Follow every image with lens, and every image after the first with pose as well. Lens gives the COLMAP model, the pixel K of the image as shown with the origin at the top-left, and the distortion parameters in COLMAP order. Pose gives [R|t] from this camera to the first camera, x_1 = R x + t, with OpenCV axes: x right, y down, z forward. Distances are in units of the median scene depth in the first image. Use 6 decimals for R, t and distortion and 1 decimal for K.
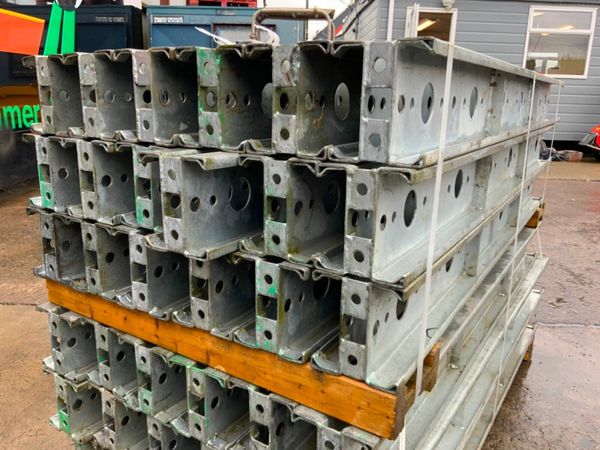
lens RADIAL K [[499.4, 0, 300.0], [0, 499.4, 225.0], [0, 0, 1]] dist [0.093362, -0.184865]
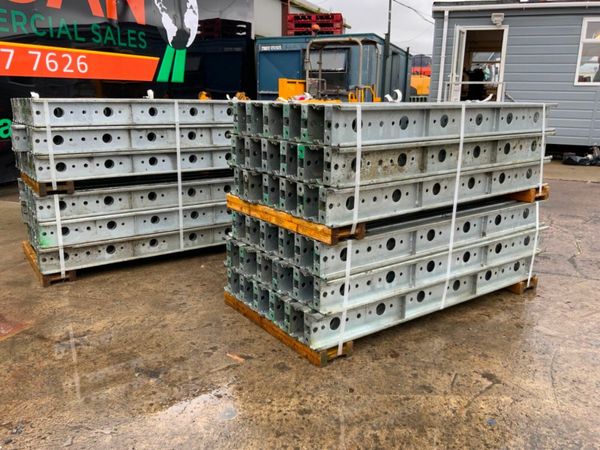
lens RADIAL K [[499.4, 0, 300.0], [0, 499.4, 225.0], [0, 0, 1]] dist [0.093362, -0.184865]
pose [[0.931953, 0.079812, -0.353686, 0.977243], [-0.083137, 0.996521, 0.005810, 0.304962], [0.352919, 0.023990, 0.935346, -1.629289]]
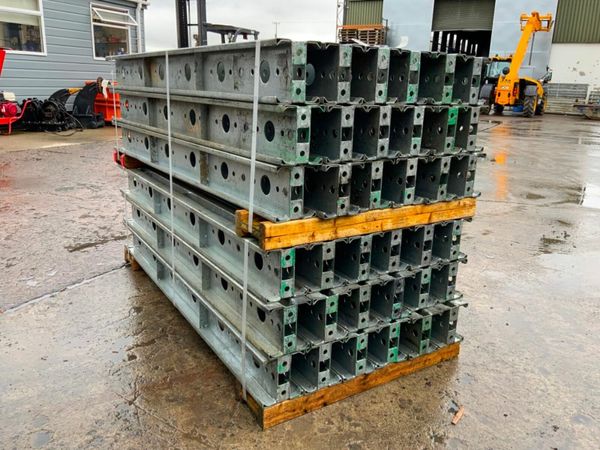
lens RADIAL K [[499.4, 0, 300.0], [0, 499.4, 225.0], [0, 0, 1]] dist [0.093362, -0.184865]
pose [[0.420211, -0.248528, 0.872729, -2.396552], [0.204064, 0.963010, 0.175983, -0.158524], [-0.884184, 0.104142, 0.455383, 0.644950]]
